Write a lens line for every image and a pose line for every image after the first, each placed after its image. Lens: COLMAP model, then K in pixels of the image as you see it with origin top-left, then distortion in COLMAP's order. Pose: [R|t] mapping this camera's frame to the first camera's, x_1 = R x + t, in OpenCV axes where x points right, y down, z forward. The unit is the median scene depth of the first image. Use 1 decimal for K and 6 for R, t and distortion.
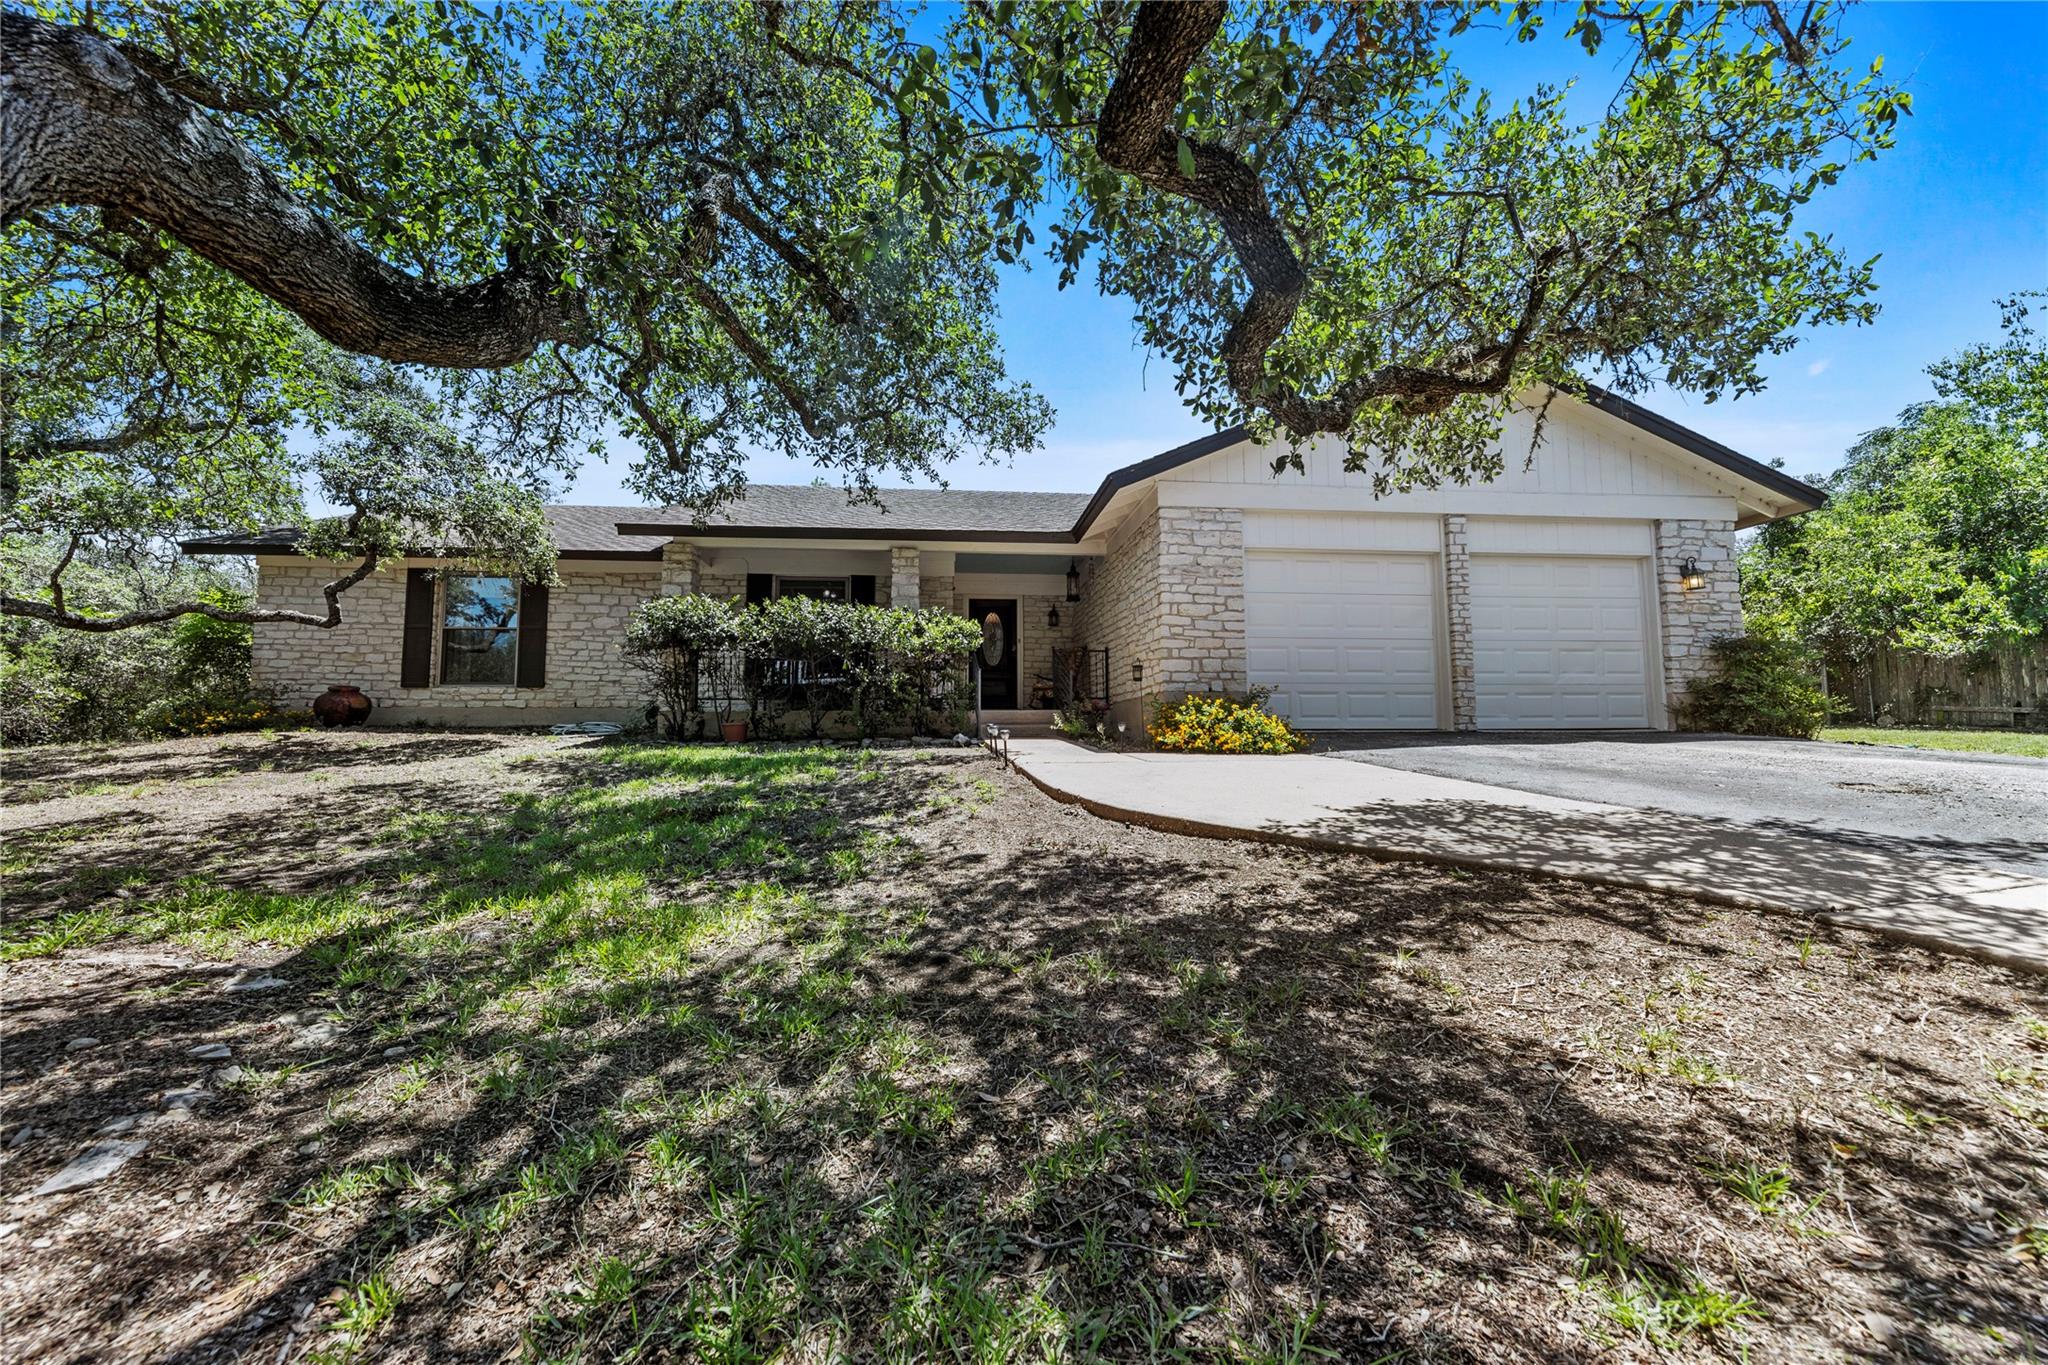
lens RADIAL K [[801.5, 0, 1019.4], [0, 801.5, 686.6], [0, 0, 1]] dist [0.006955, -0.000111]
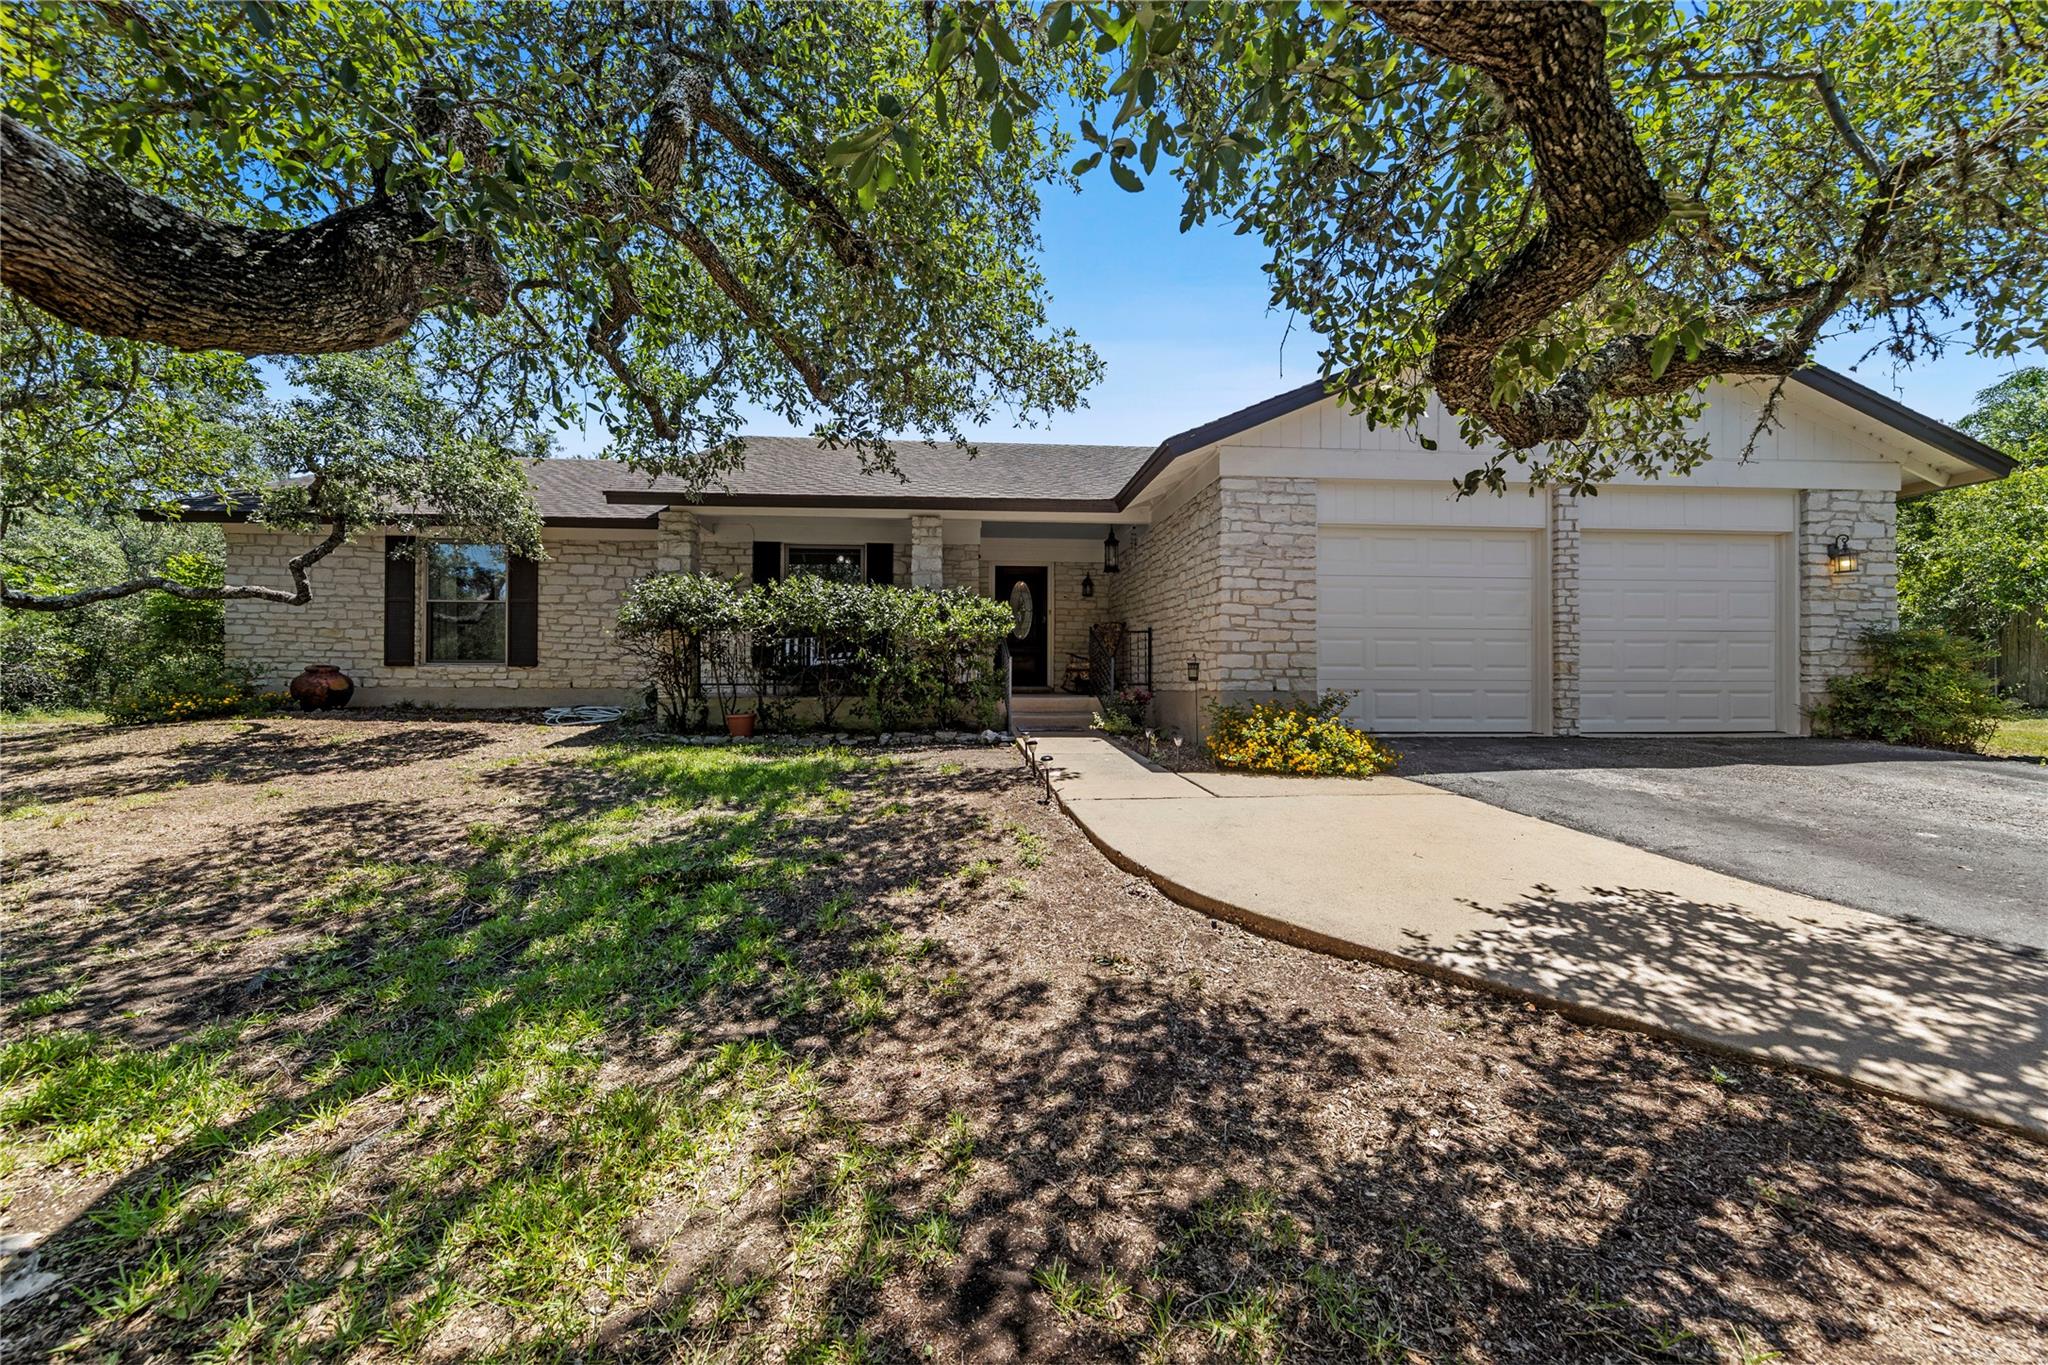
lens RADIAL K [[801.5, 0, 1017.6], [0, 801.5, 683.2], [0, 0, 1]] dist [0.006955, -0.000111]
pose [[0.999728, 0.006067, -0.022518, -0.023827], [-0.004419, 0.997354, 0.072562, -0.064370], [0.022898, -0.072443, 0.997110, 0.117984]]
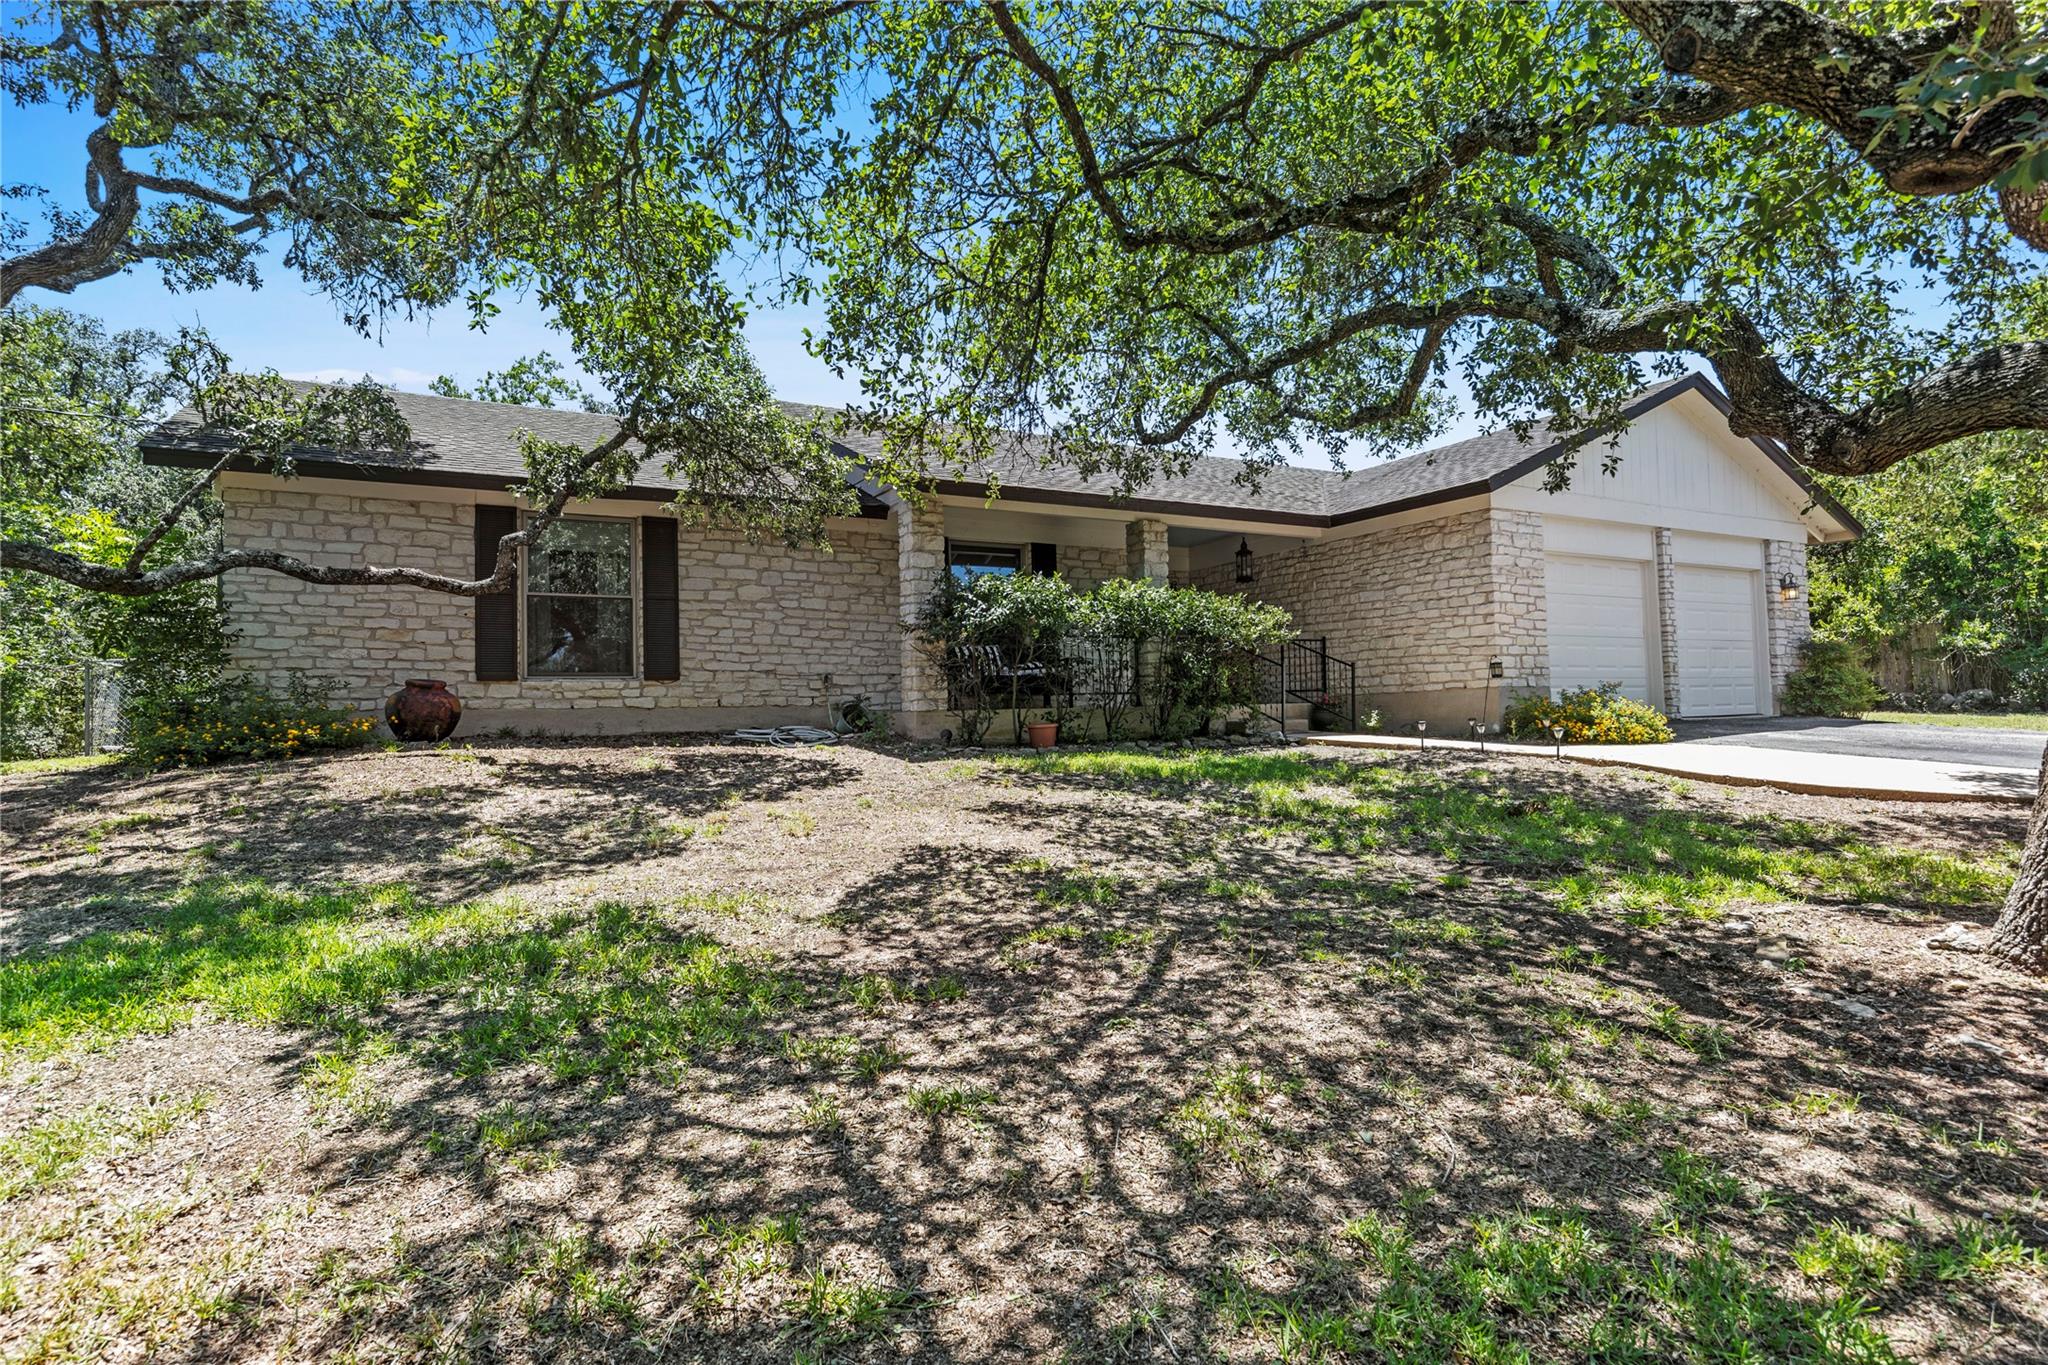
lens RADIAL K [[1149.6, 0, 1014.3], [0, 1149.6, 671.9], [0, 0, 1]] dist [0.002026, 0.001535]
pose [[0.906832, -0.000139, 0.421492, -0.999037], [-0.006687, 0.999869, 0.014717, -0.030986], [-0.421439, -0.016165, 0.906713, -0.086075]]
